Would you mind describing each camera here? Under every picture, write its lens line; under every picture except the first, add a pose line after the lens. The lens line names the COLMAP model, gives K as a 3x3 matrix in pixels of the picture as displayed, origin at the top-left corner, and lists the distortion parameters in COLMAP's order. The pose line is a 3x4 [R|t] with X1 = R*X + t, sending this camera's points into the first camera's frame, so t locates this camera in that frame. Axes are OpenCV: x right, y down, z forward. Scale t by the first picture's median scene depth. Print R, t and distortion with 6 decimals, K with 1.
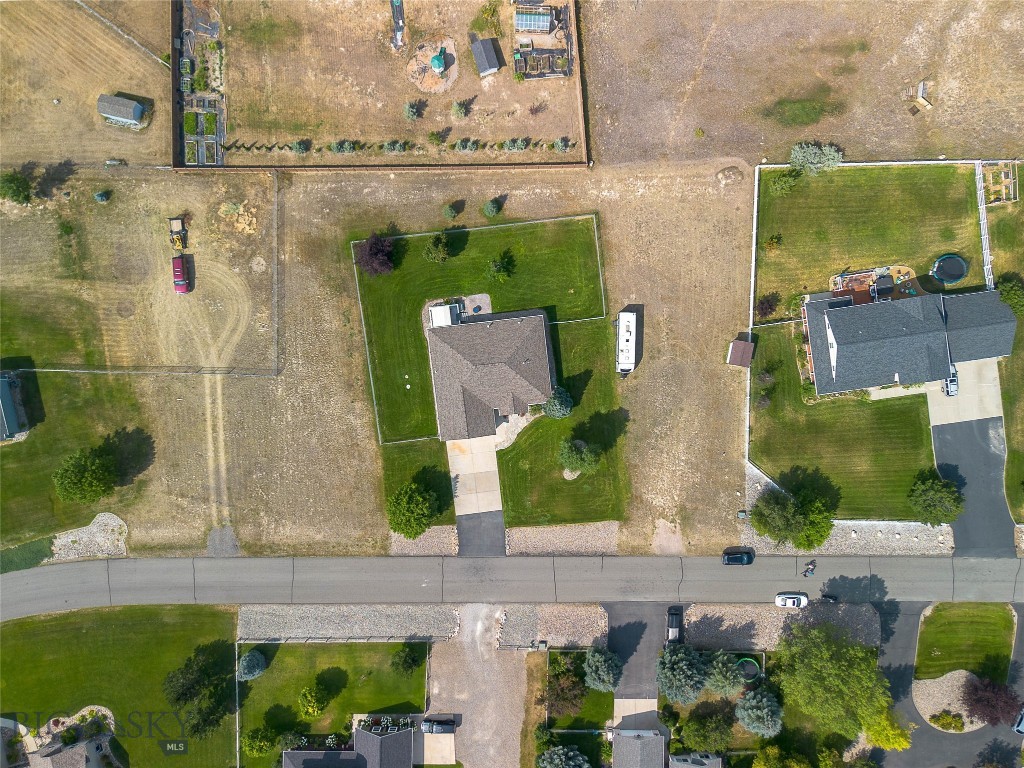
lens RADIAL K [[714.2, 0, 510.8], [0, 714.2, 409.0], [0, 0, 1]] dist [0.057084, -0.047641]
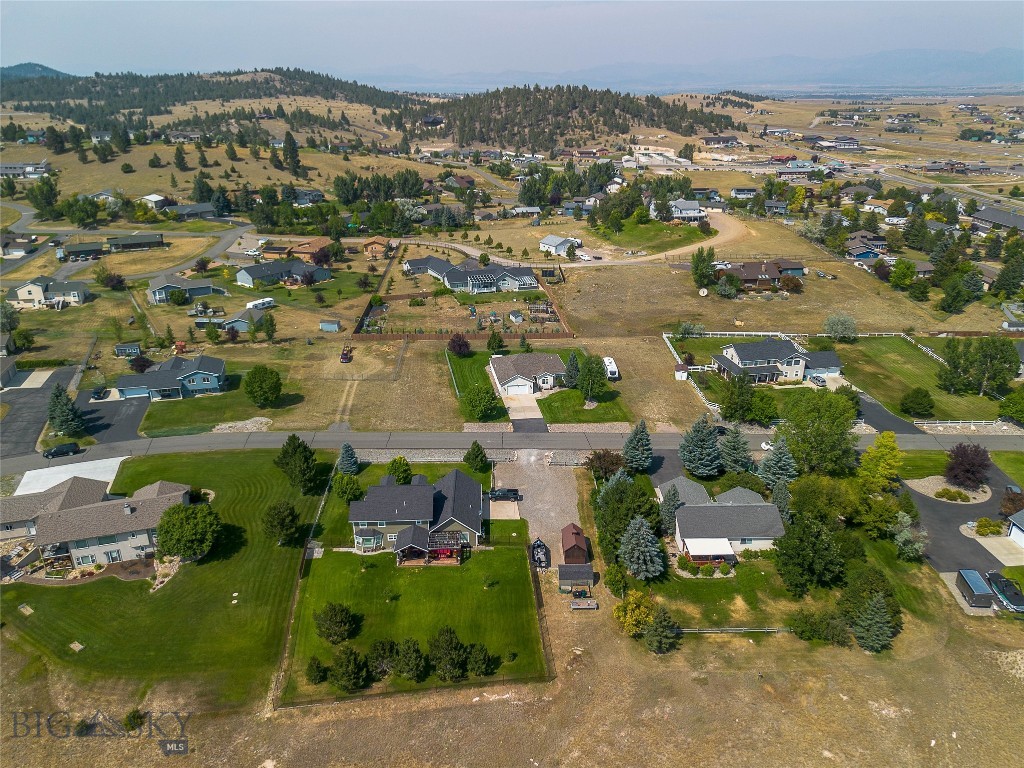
lens RADIAL K [[714.2, 0, 510.8], [0, 714.2, 409.0], [0, 0, 1]] dist [0.057084, -0.047641]
pose [[0.999133, -0.018075, 0.037503, -0.127356], [0.041582, 0.389576, -0.920055, 1.421253], [0.002020, 0.920817, 0.389989, 0.443334]]
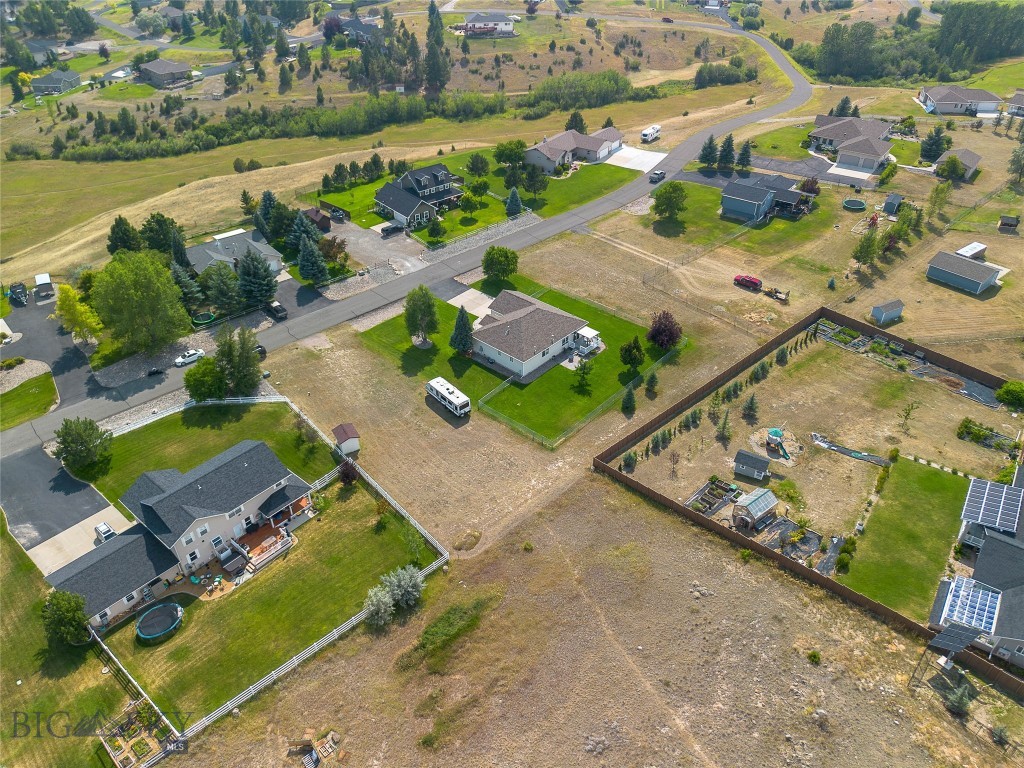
lens RADIAL K [[723.7, 0, 512.0], [0, 723.7, 384.0], [0, 0, 1]] dist [0.087595, -0.103183]
pose [[-0.755846, 0.387216, -0.527977, 0.638437], [-0.654520, -0.468190, 0.593634, -0.771651], [-0.017329, 0.794268, 0.607321, 0.335158]]
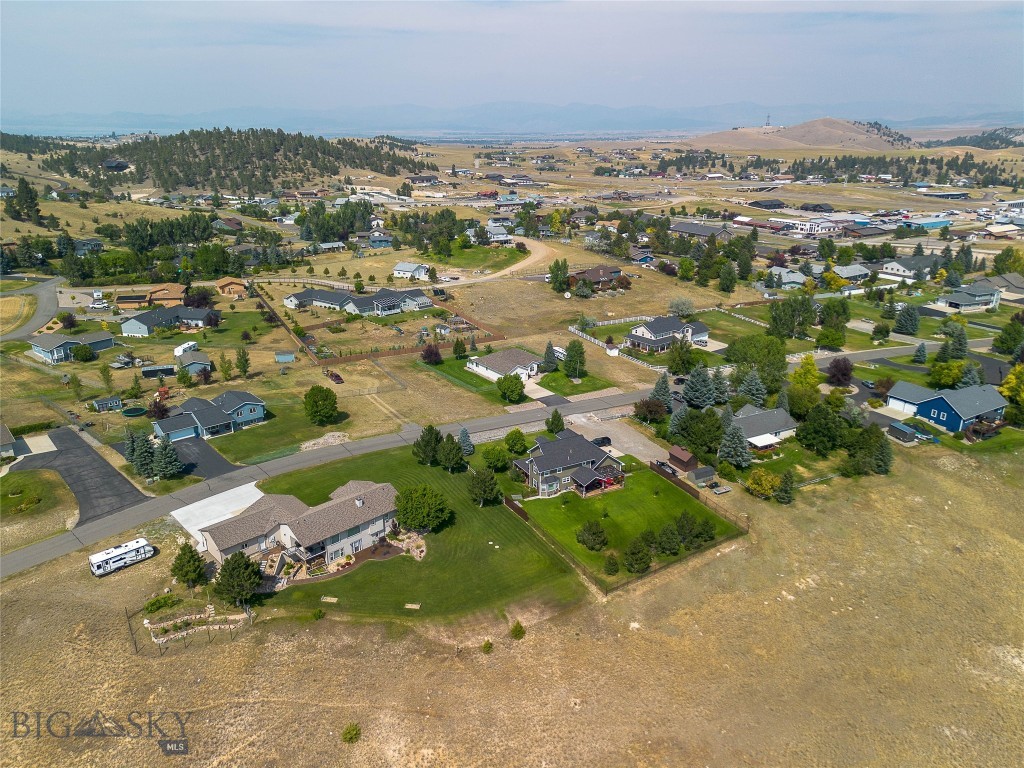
lens RADIAL K [[723.7, 0, 512.0], [0, 723.7, 384.0], [0, 0, 1]] dist [0.087595, -0.103183]
pose [[0.874136, -0.160659, 0.458339, -0.895195], [0.485543, 0.266590, -0.832573, 1.530211], [0.011572, 0.950325, 0.311043, 0.441742]]
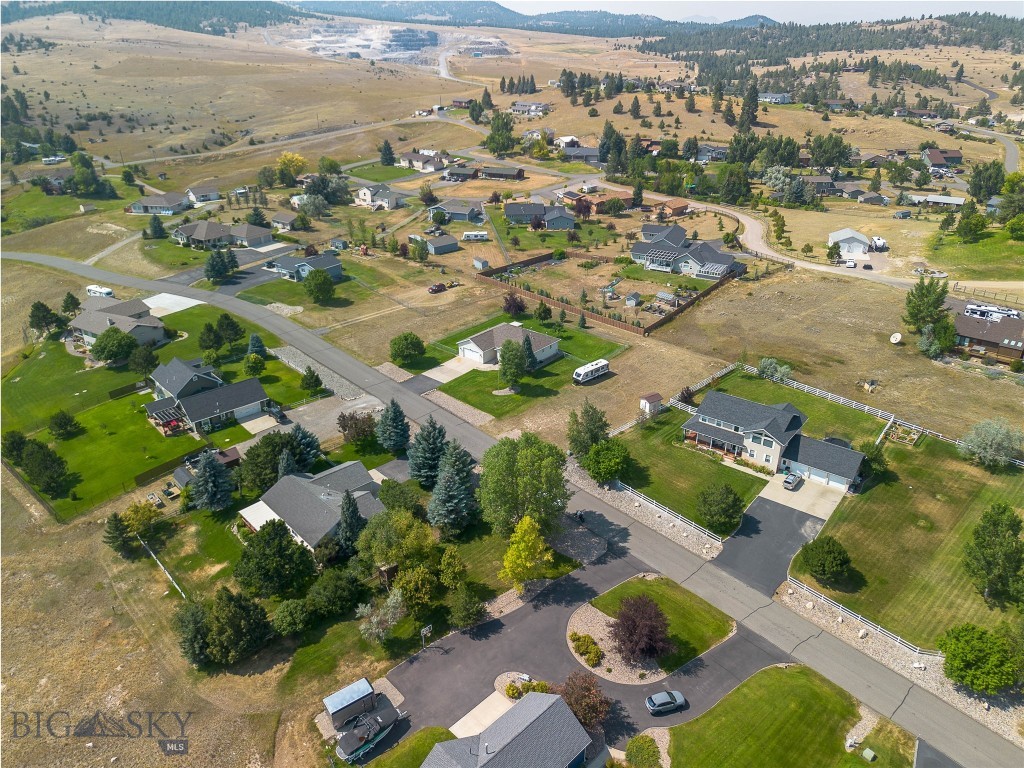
lens RADIAL K [[714.2, 0, 510.8], [0, 714.2, 409.0], [0, 0, 1]] dist [0.057084, -0.047641]
pose [[0.685178, 0.337263, -0.645588, 0.985165], [-0.728142, 0.294722, -0.618828, 0.917904], [-0.018438, 0.894088, 0.447512, 0.429175]]
